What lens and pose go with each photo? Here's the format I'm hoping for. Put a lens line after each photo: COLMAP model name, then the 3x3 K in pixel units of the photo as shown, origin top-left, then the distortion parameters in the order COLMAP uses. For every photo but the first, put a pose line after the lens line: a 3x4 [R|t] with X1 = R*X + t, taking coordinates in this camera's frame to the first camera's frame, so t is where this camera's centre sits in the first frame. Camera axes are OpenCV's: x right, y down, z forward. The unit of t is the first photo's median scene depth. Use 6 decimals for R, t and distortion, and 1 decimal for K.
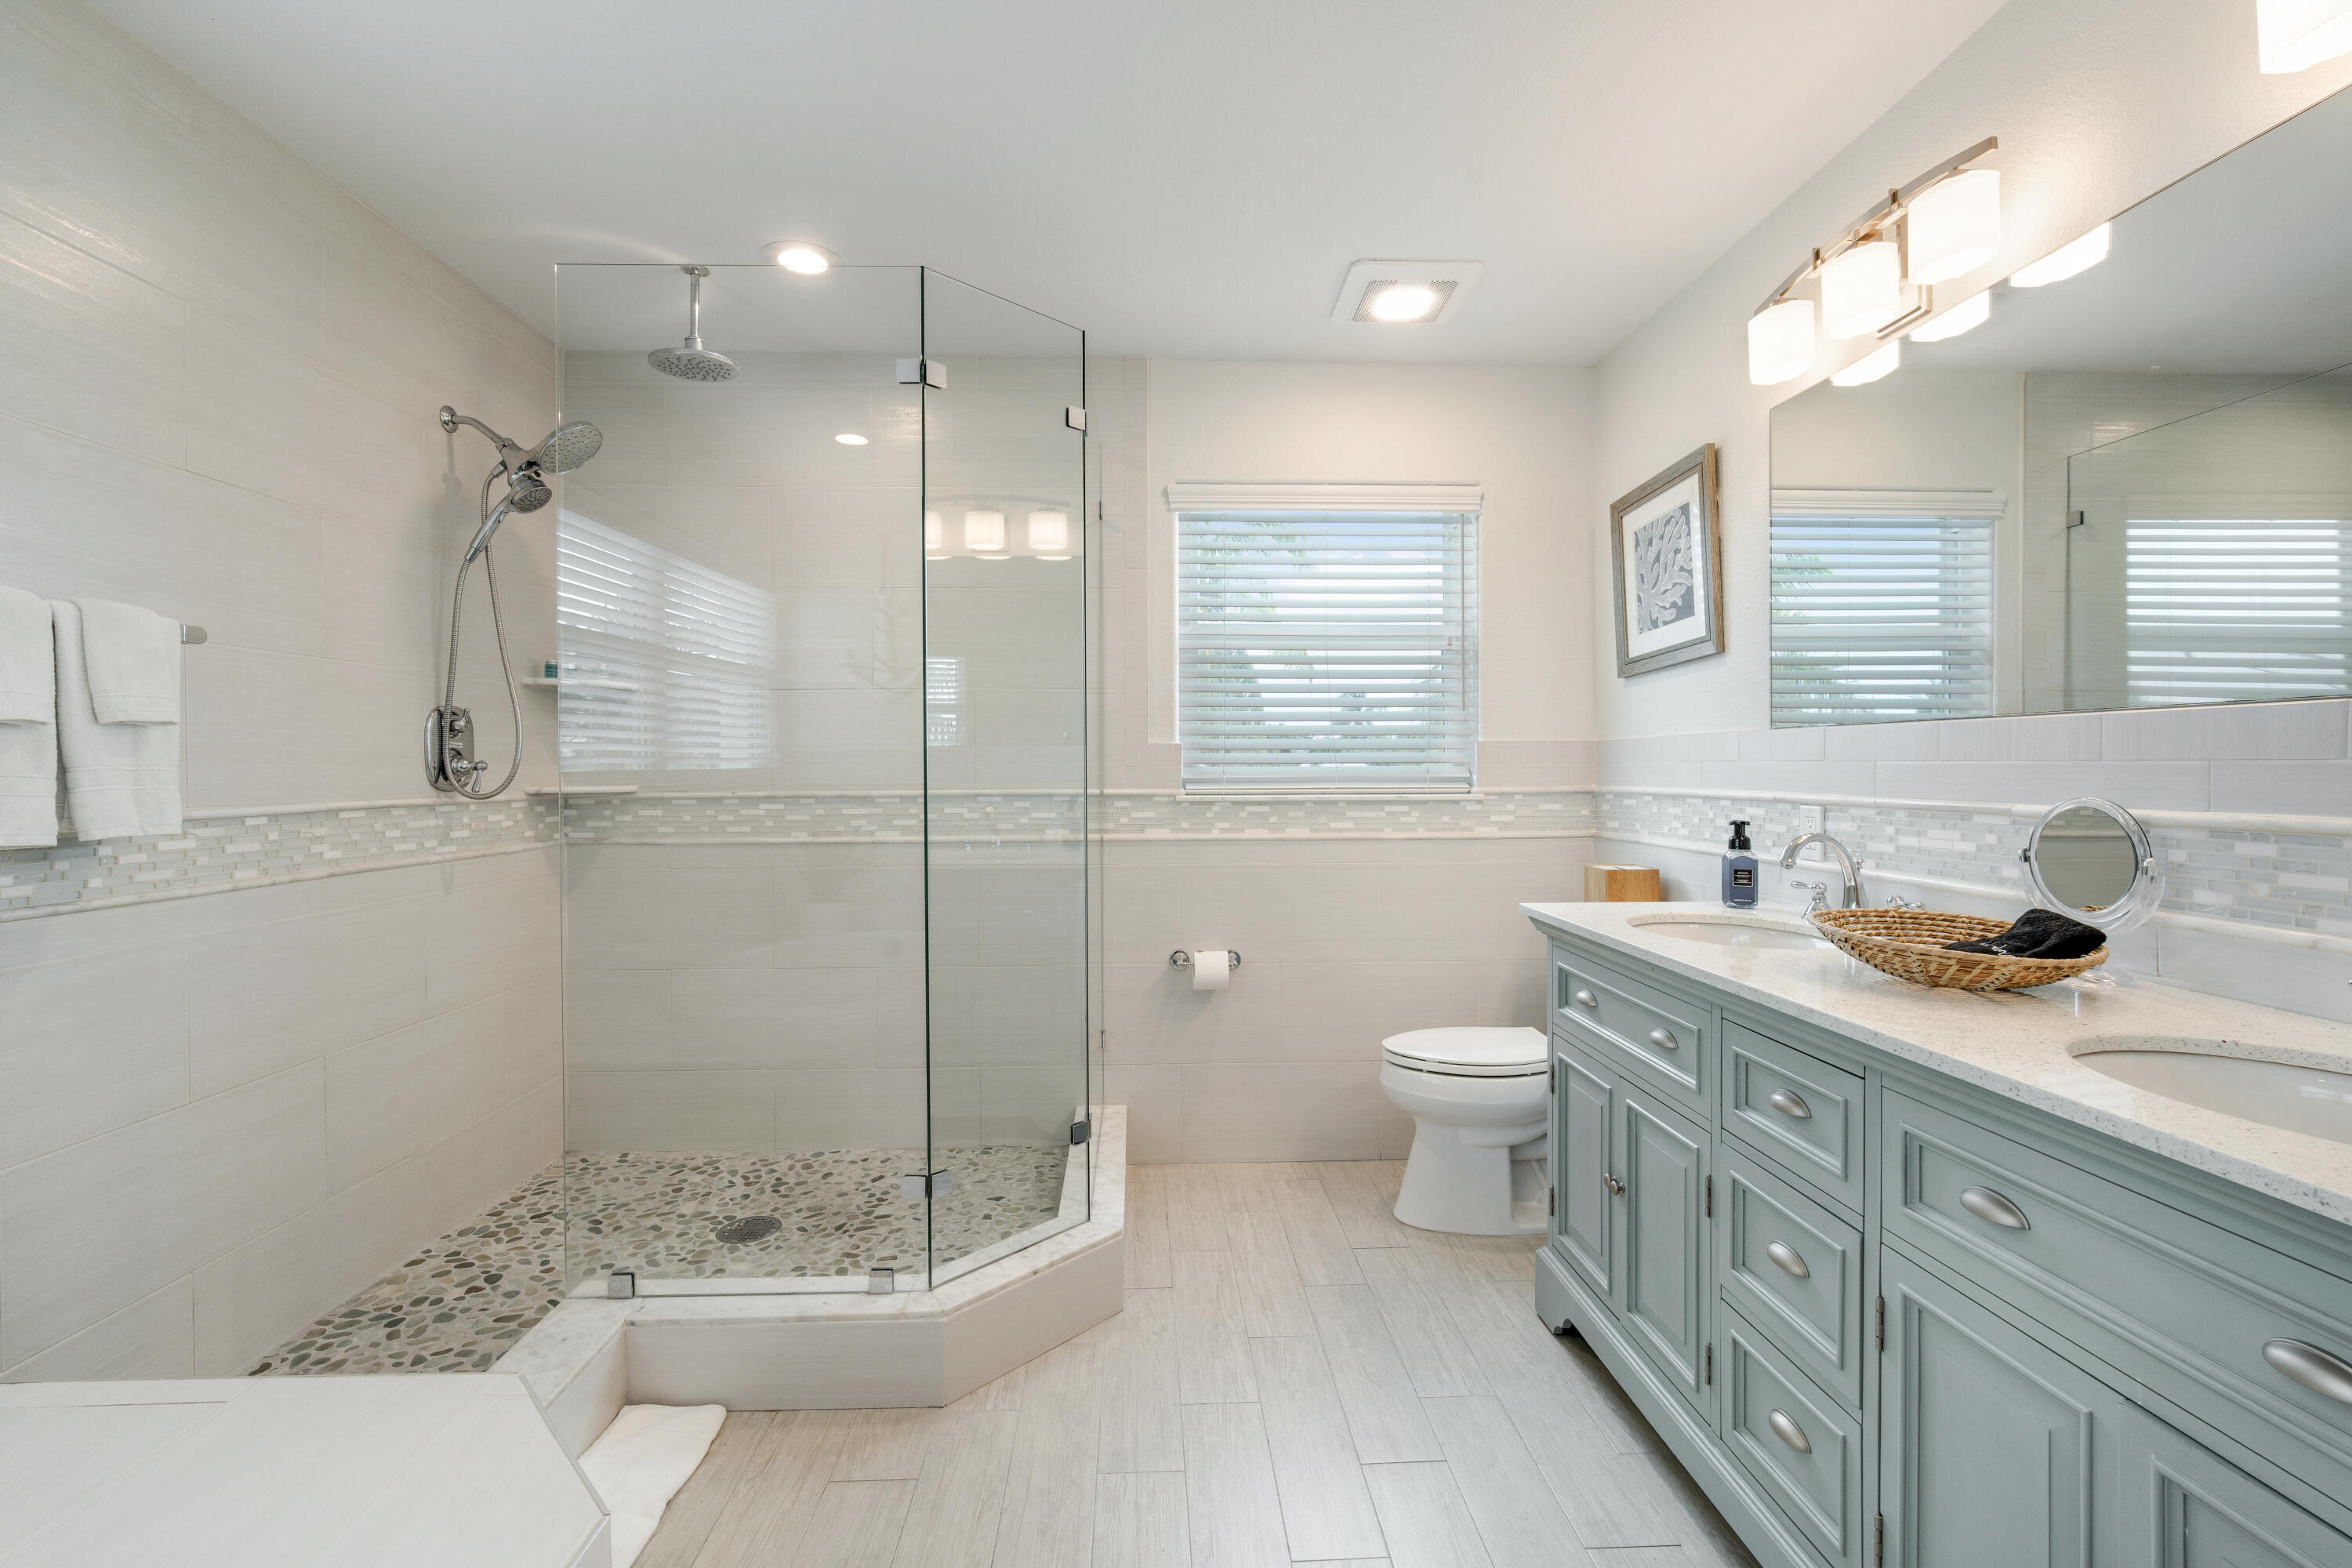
lens RADIAL K [[1017.6, 0, 1173.8], [0, 1017.6, 774.6], [0, 0, 1]] dist [-0.013067, 0.002449]
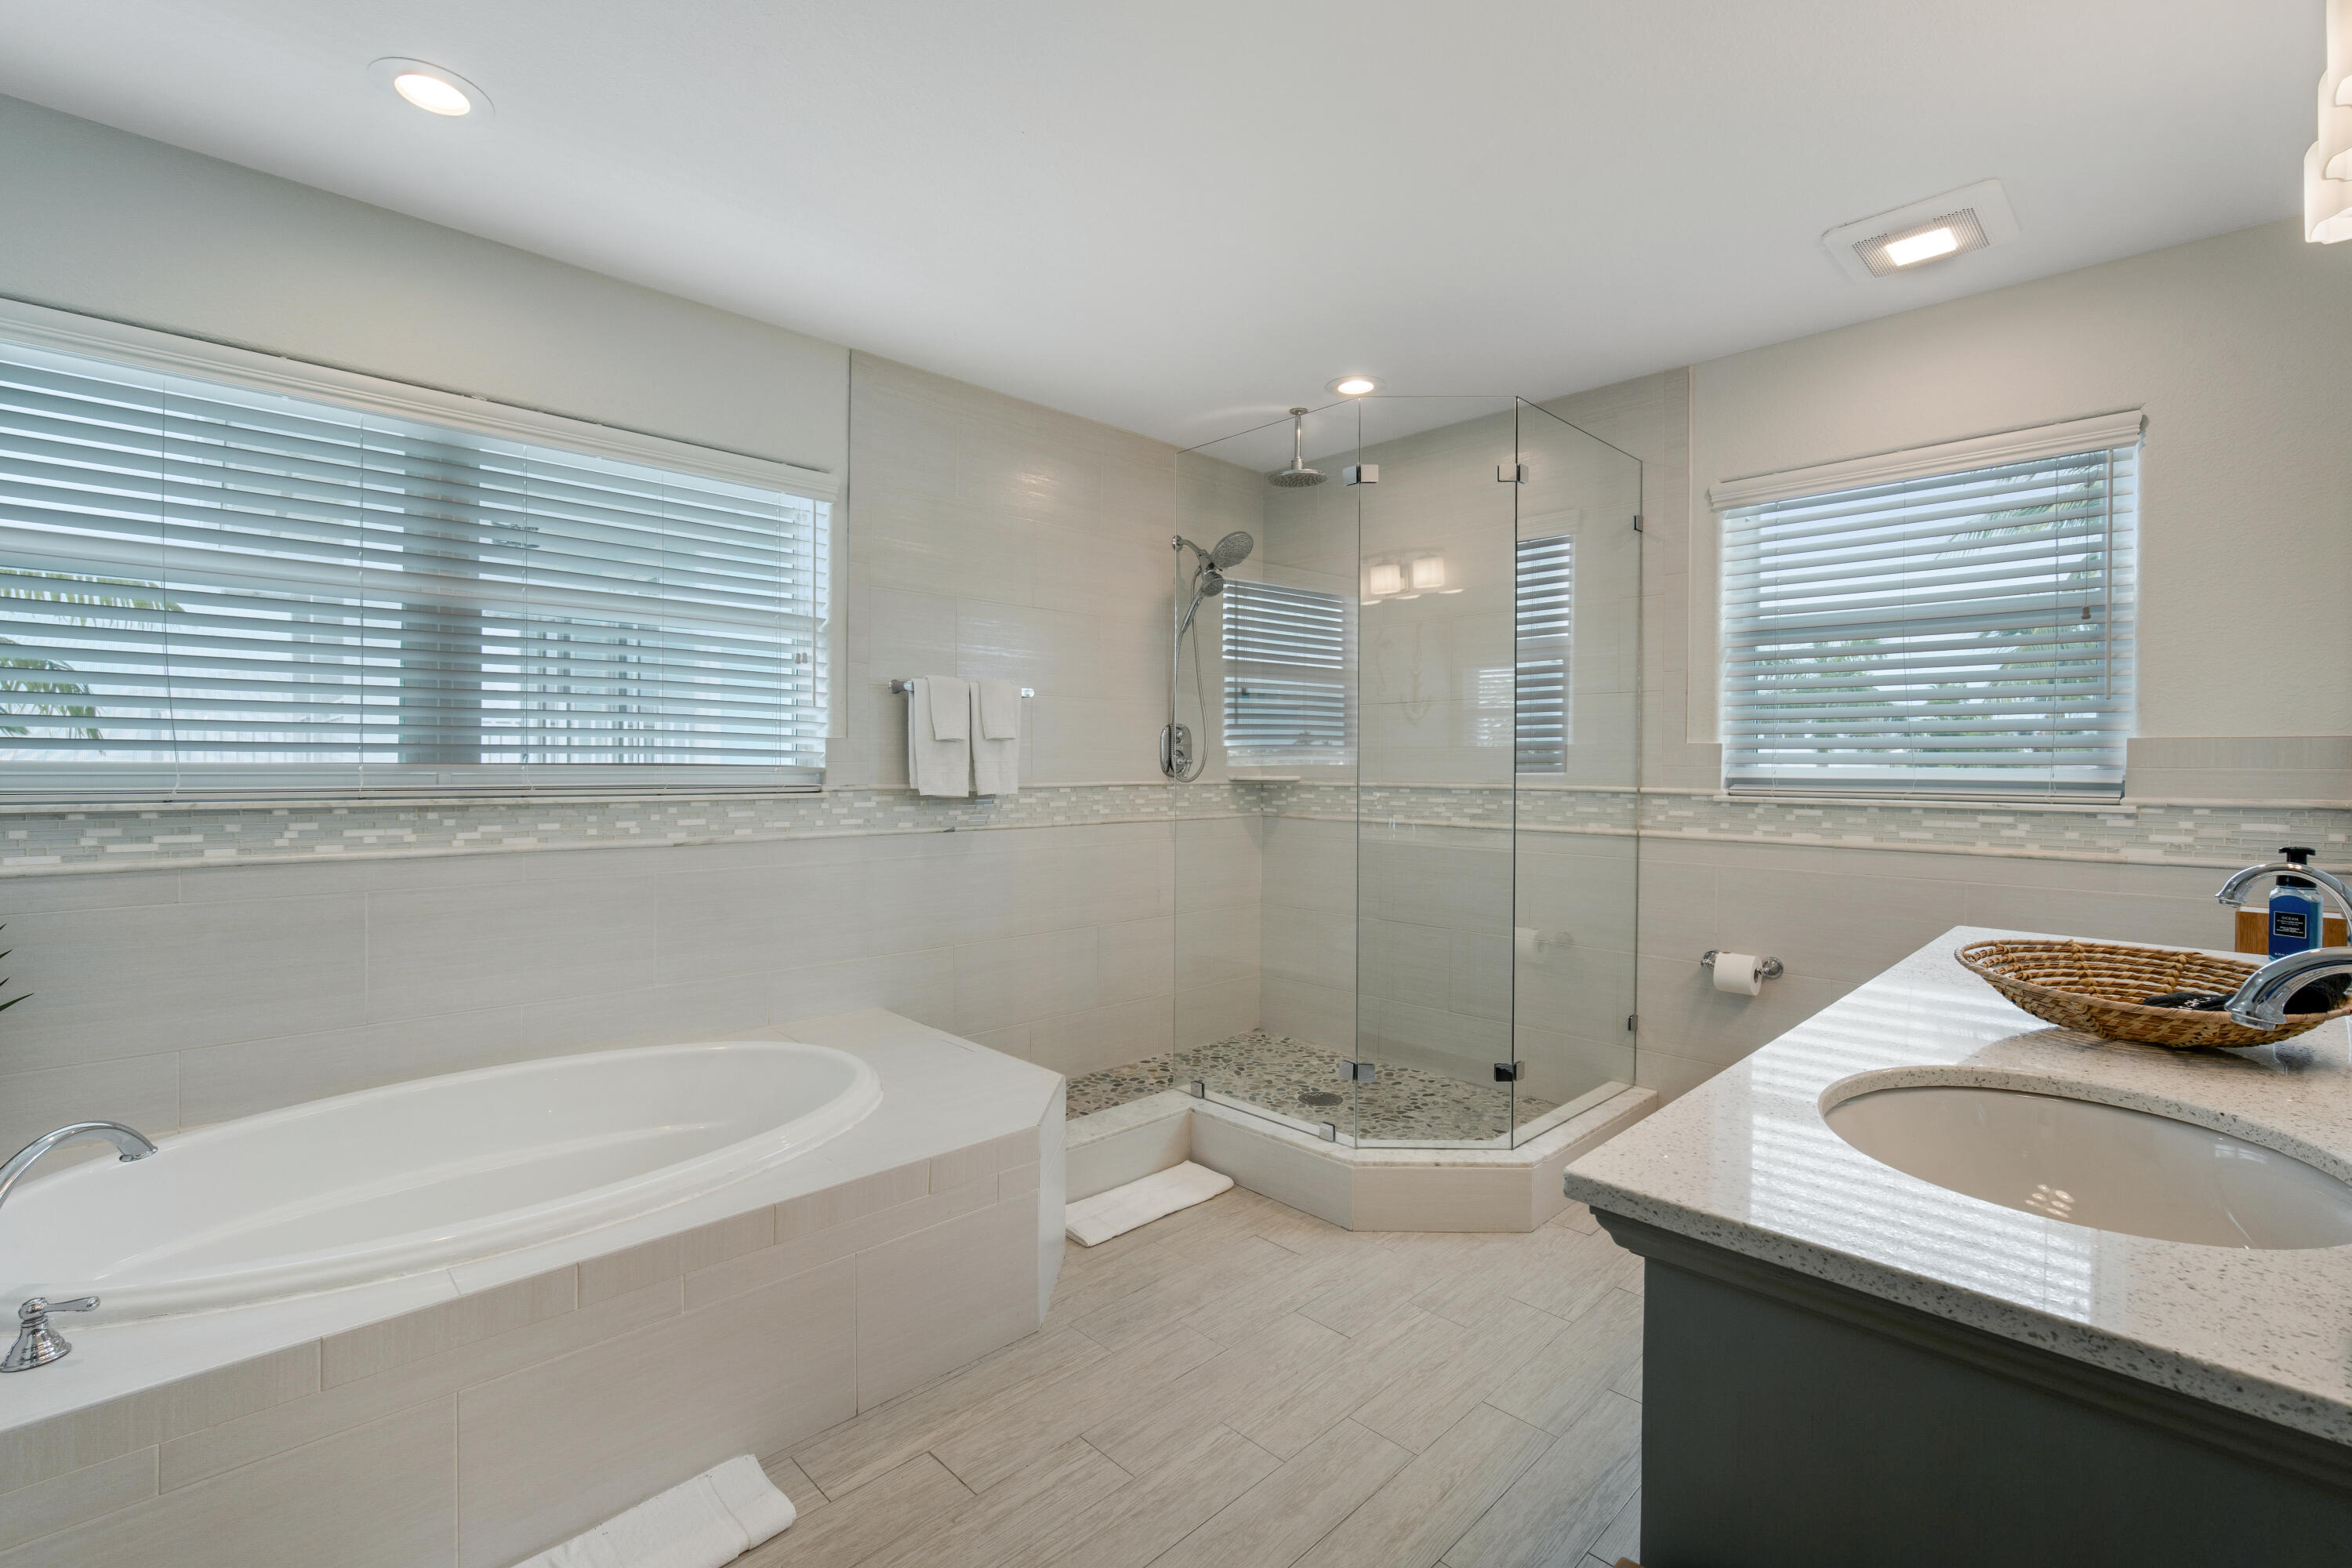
lens RADIAL K [[1017.6, 0, 1178.3], [0, 1017.6, 775.1], [0, 0, 1]] dist [-0.013067, 0.002449]
pose [[0.671606, 0.016668, -0.740721, 0.468492], [-0.014358, 0.999852, 0.009480, -0.001681], [0.740769, 0.004268, 0.671746, -0.073874]]
